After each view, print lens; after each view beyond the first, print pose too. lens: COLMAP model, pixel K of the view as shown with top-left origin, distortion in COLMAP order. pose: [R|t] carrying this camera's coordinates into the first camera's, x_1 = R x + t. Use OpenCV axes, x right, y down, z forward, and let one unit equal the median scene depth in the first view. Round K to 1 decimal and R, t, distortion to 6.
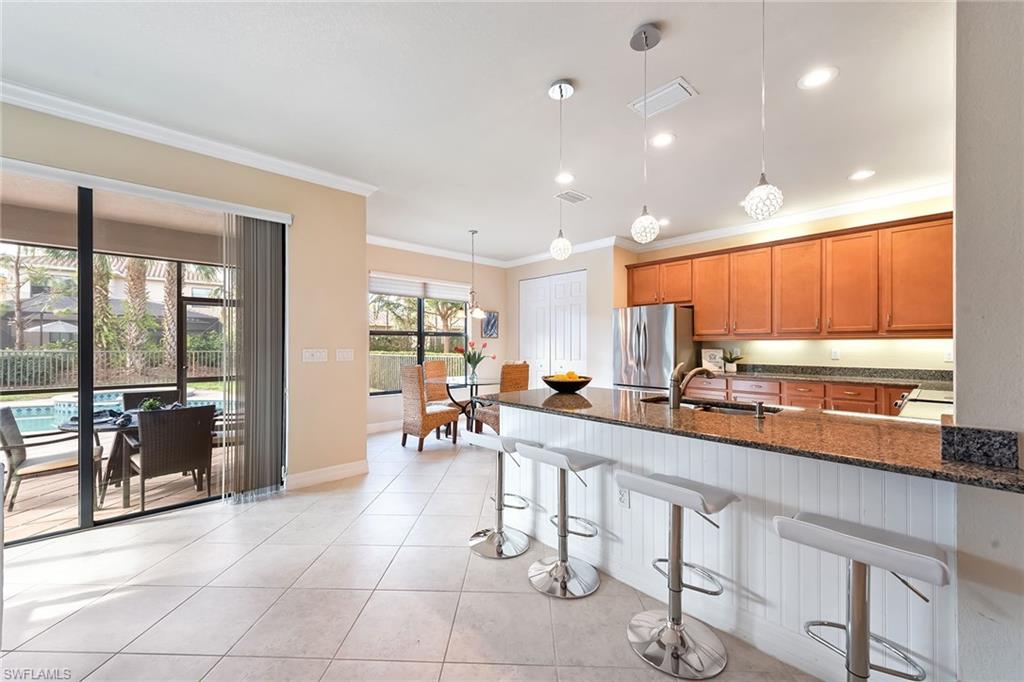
lens RADIAL K [[401.3, 0, 510.2], [0, 401.3, 344.1], [0, 0, 1]] dist [0.000207, -0.000113]
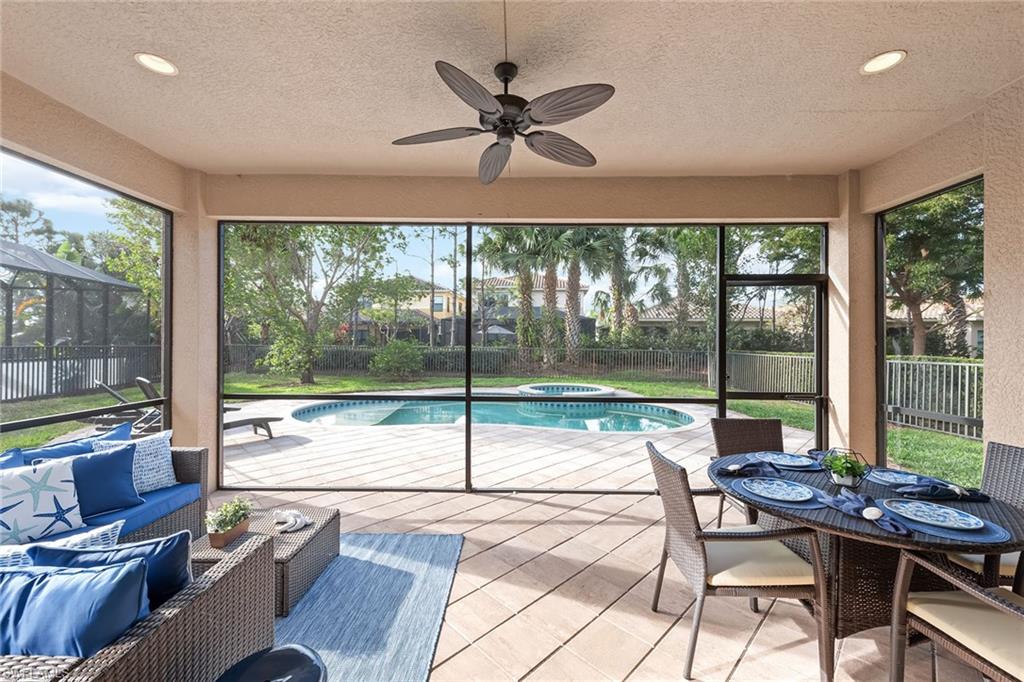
lens RADIAL K [[403.5, 0, 512.0], [0, 403.5, 341.0], [0, 0, 1]] dist [0.008475, -0.000323]
pose [[0.723212, 0.001331, -0.690625, -0.661188], [-0.005368, 0.999979, -0.003694, 0.004655], [0.690605, 0.006378, 0.723204, 0.248919]]
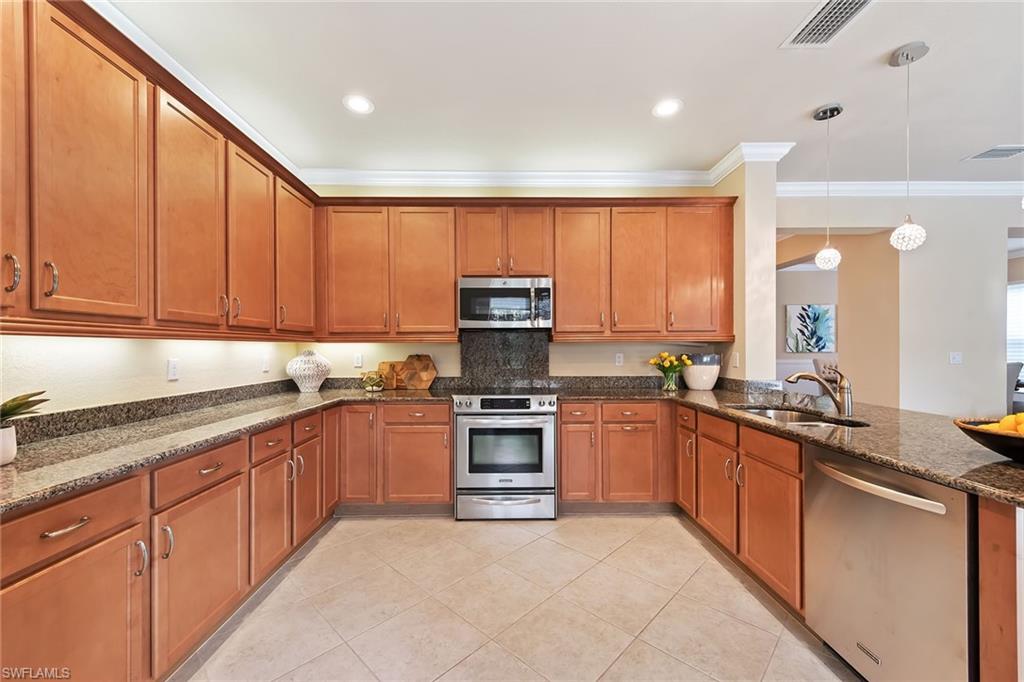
lens RADIAL K [[411.9, 0, 511.0], [0, 411.9, 346.8], [0, 0, 1]] dist [0.017322, 0.000002]
pose [[-0.750721, 0.006456, 0.660588, 0.148641], [0.003674, 0.999978, -0.005597, 0.001620], [-0.660610, -0.001774, -0.750727, 0.994245]]
